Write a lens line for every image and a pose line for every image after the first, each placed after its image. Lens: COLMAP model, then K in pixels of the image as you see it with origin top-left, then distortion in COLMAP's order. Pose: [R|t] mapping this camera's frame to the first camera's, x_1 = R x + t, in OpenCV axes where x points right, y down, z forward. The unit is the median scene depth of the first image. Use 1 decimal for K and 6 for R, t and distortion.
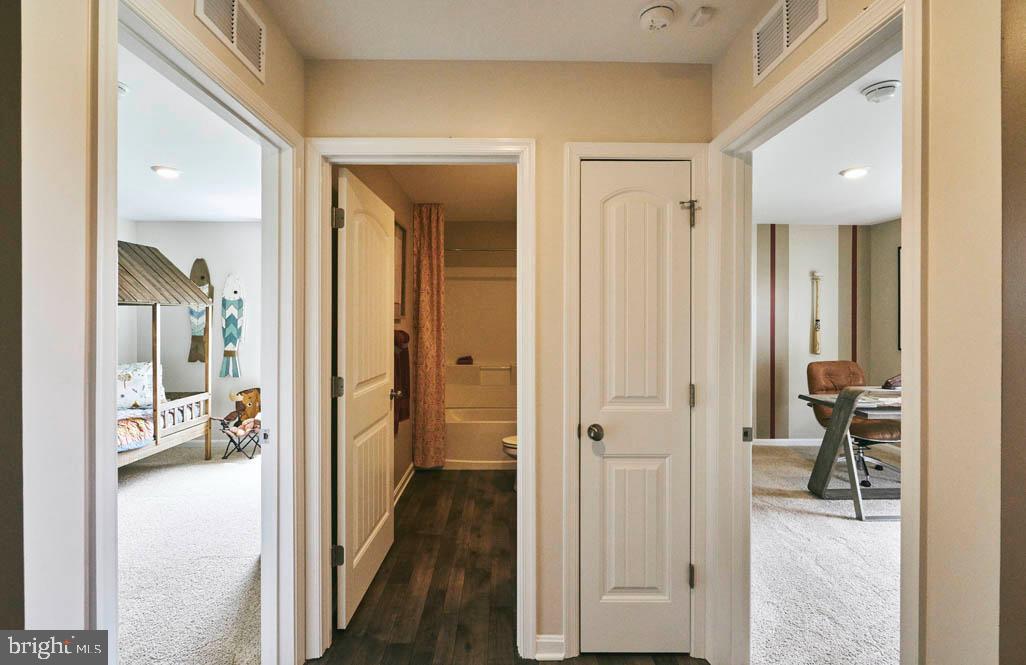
lens RADIAL K [[456.9, 0, 504.8], [0, 456.9, 326.0], [0, 0, 1]] dist [-0.001046, 0.000866]
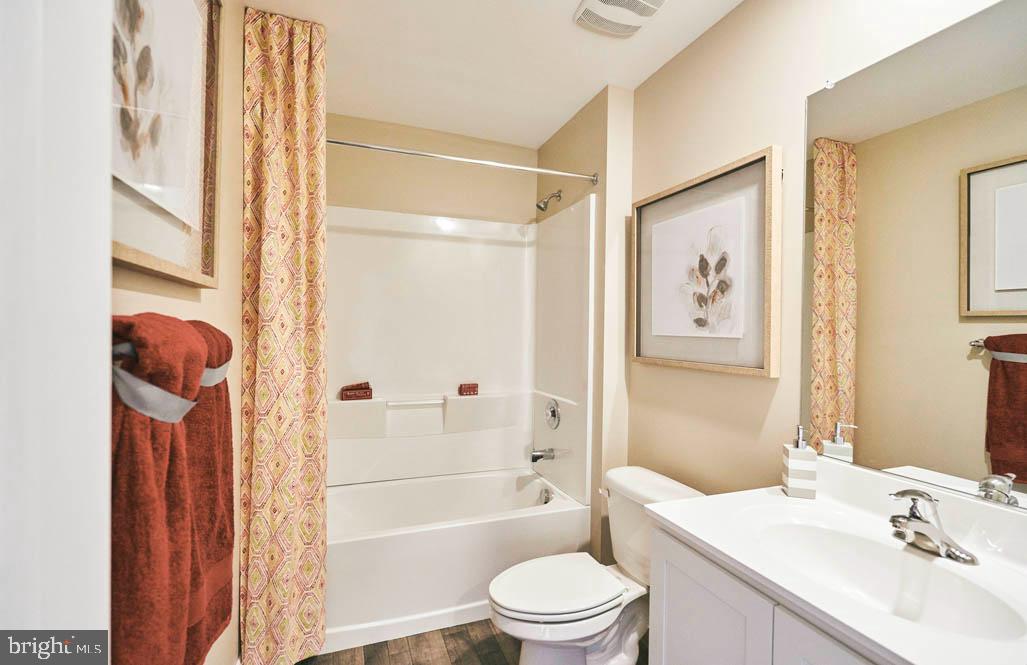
lens RADIAL K [[457.4, 0, 507.4], [0, 457.4, 333.3], [0, 0, 1]] dist [-0.001046, 0.000866]
pose [[0.943473, 0.002469, 0.331440, -0.120054], [-0.001093, 0.999990, -0.004338, 0.015907], [-0.331447, 0.003730, 0.943466, 0.574856]]
